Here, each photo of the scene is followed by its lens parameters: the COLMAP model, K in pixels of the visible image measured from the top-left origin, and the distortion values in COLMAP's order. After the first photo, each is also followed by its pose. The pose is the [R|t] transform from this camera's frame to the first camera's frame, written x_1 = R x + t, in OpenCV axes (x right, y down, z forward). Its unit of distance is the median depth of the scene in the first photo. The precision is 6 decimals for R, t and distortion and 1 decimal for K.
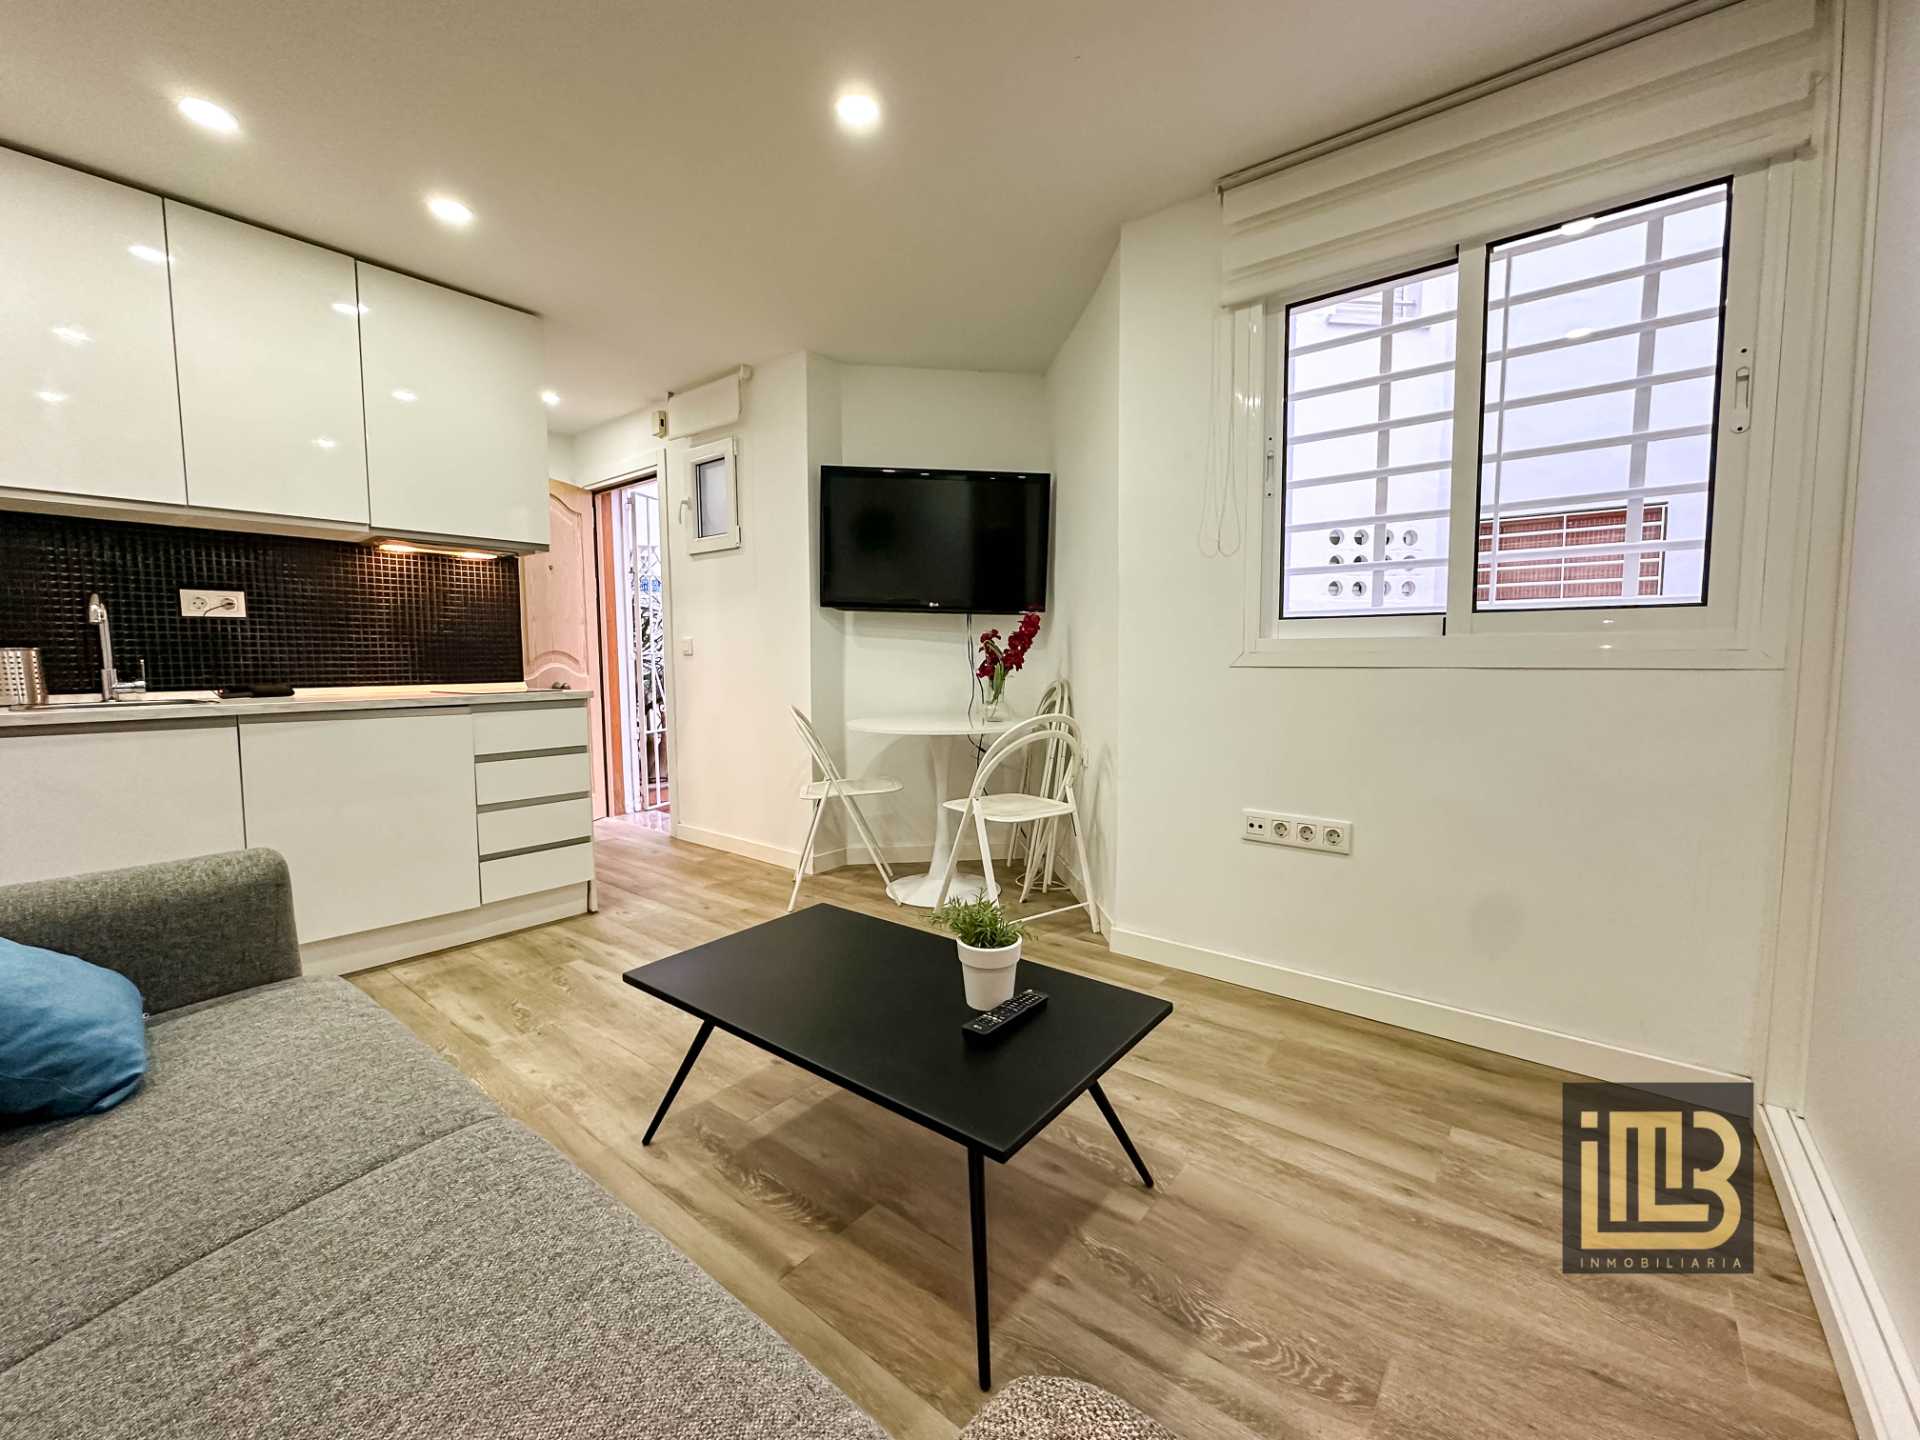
lens RADIAL K [[778.1, 0, 956.2], [0, 778.1, 720.4], [0, 0, 1]] dist [-0.003067, -0.000398]
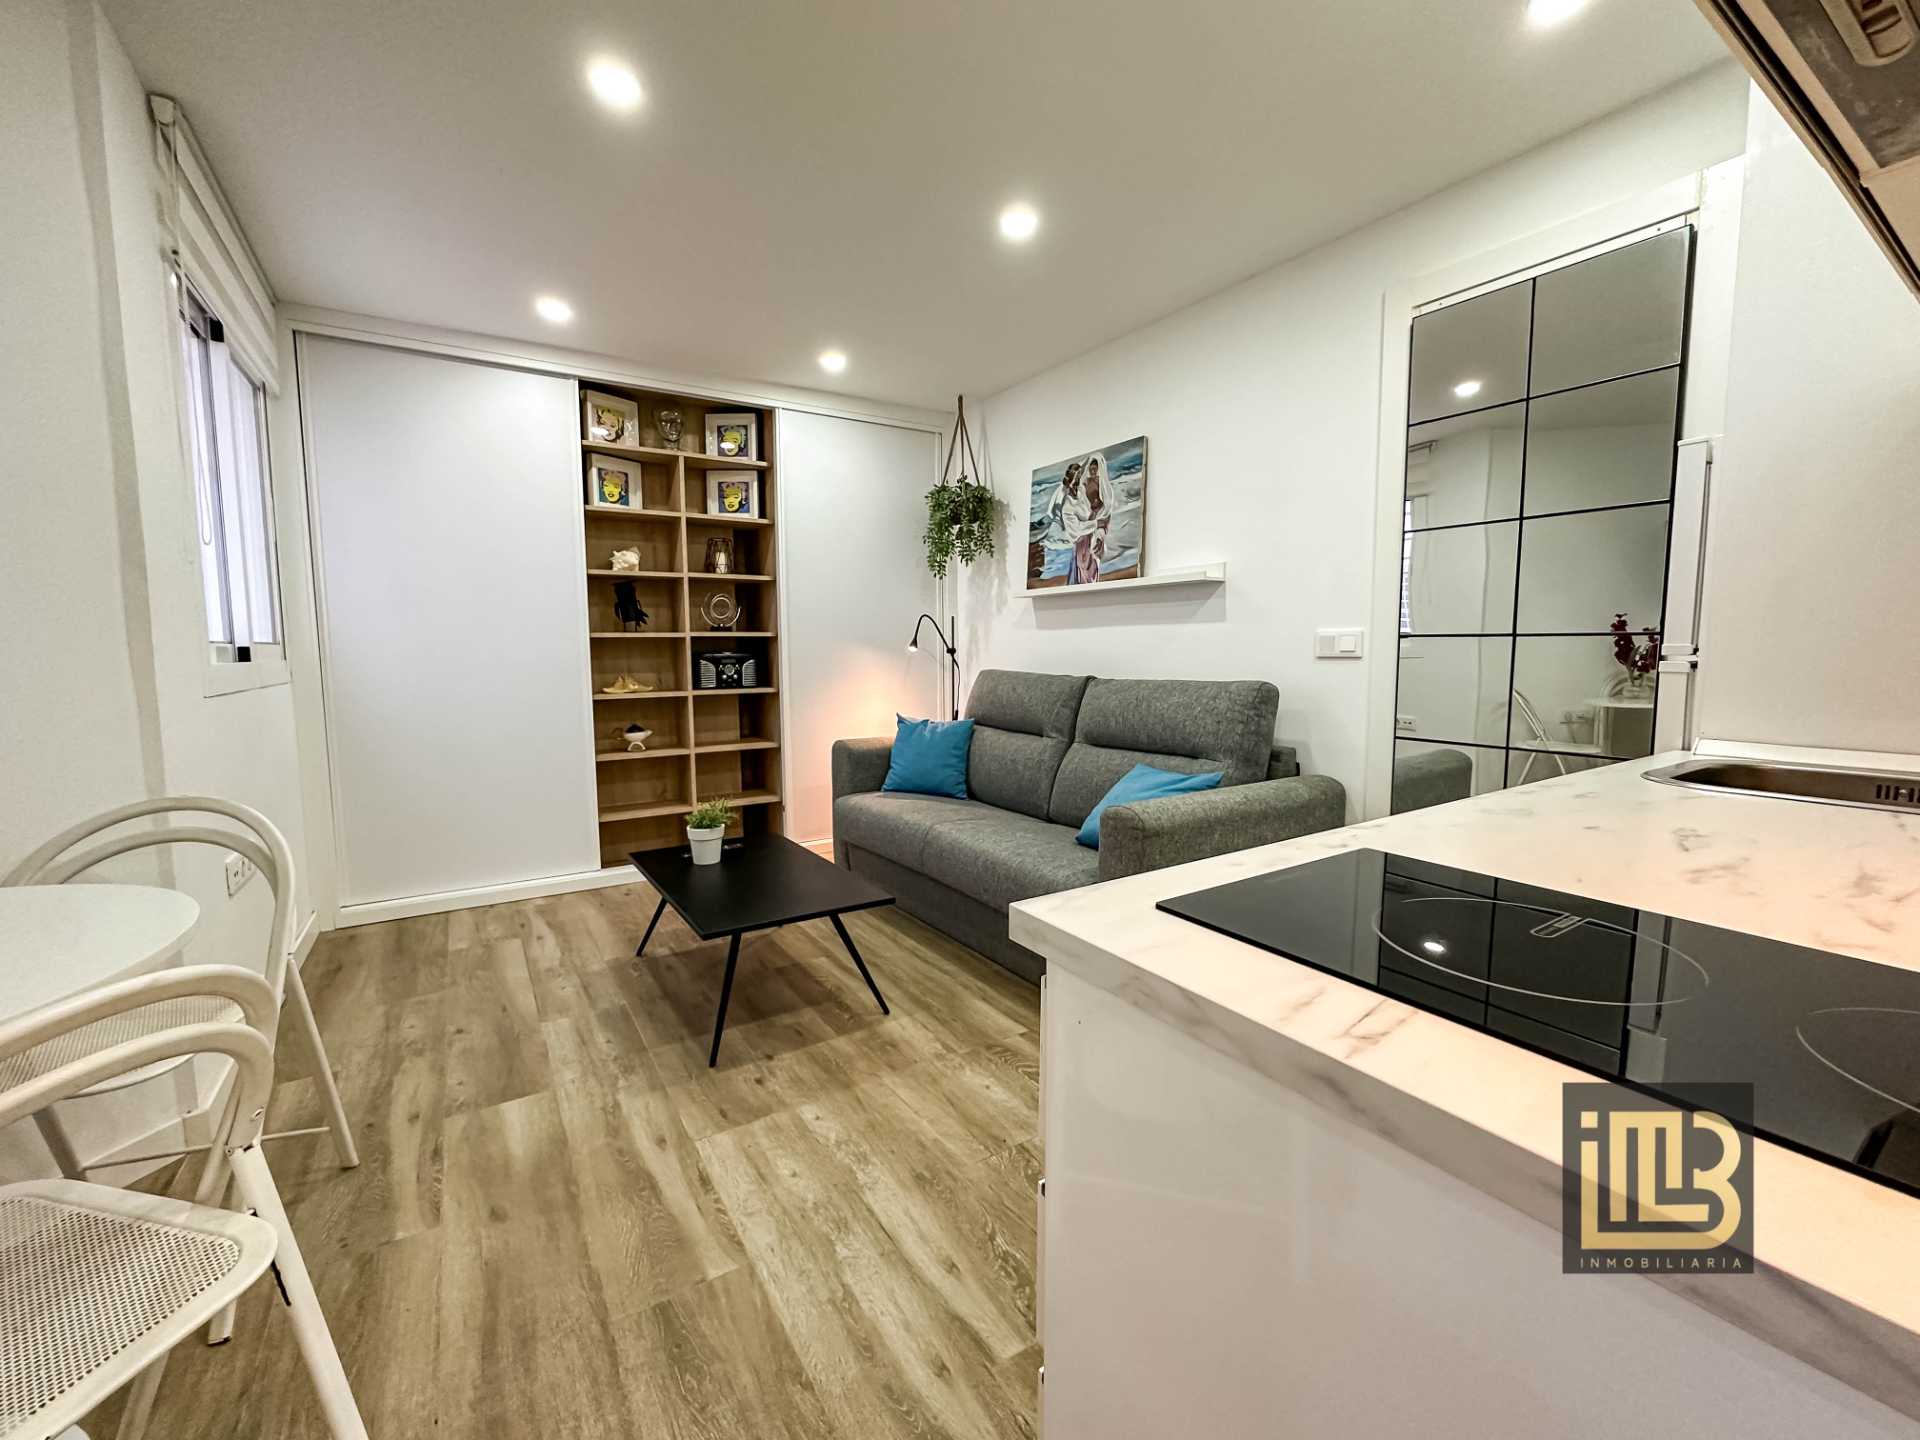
lens RADIAL K [[779.0, 0, 958.6], [0, 779.0, 719.2], [0, 0, 1]] dist [-0.018213, 0.005454]
pose [[-0.950475, -0.015662, 0.310406, -0.578051], [0.039110, 0.984764, 0.169442, -0.134060], [-0.308330, 0.173190, -0.935381, 1.327139]]
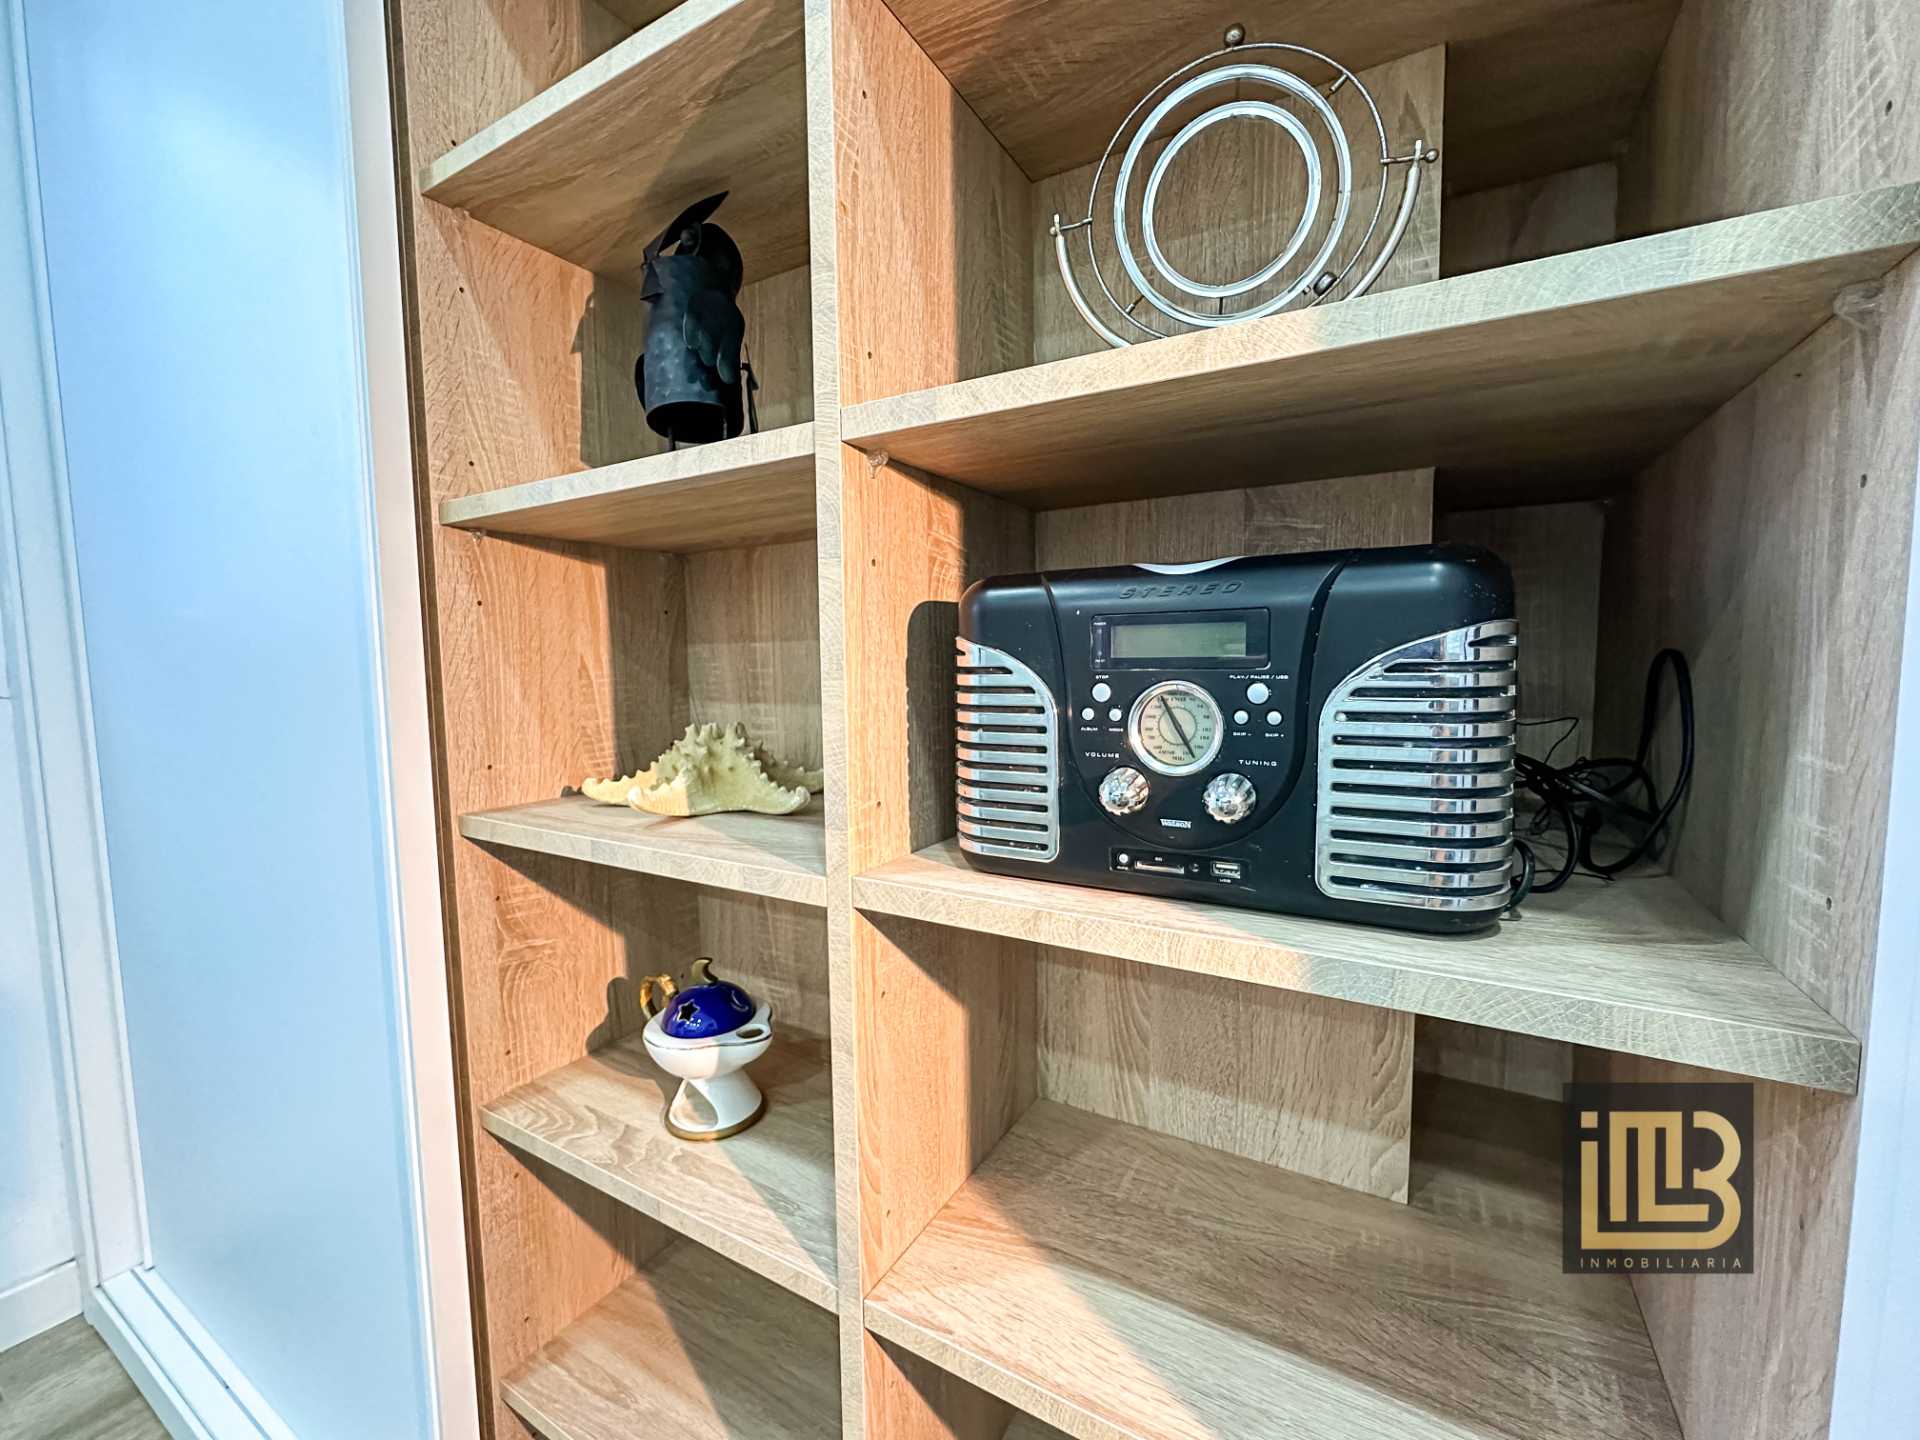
lens RADIAL K [[779.0, 0, 958.6], [0, 779.0, 719.2], [0, 0, 1]] dist [-0.018213, 0.005454]
pose [[-0.154806, -0.071409, 0.985361, 0.136844], [0.093125, 0.991889, 0.086513, -0.014295], [-0.983546, 0.105154, -0.146900, 0.149821]]
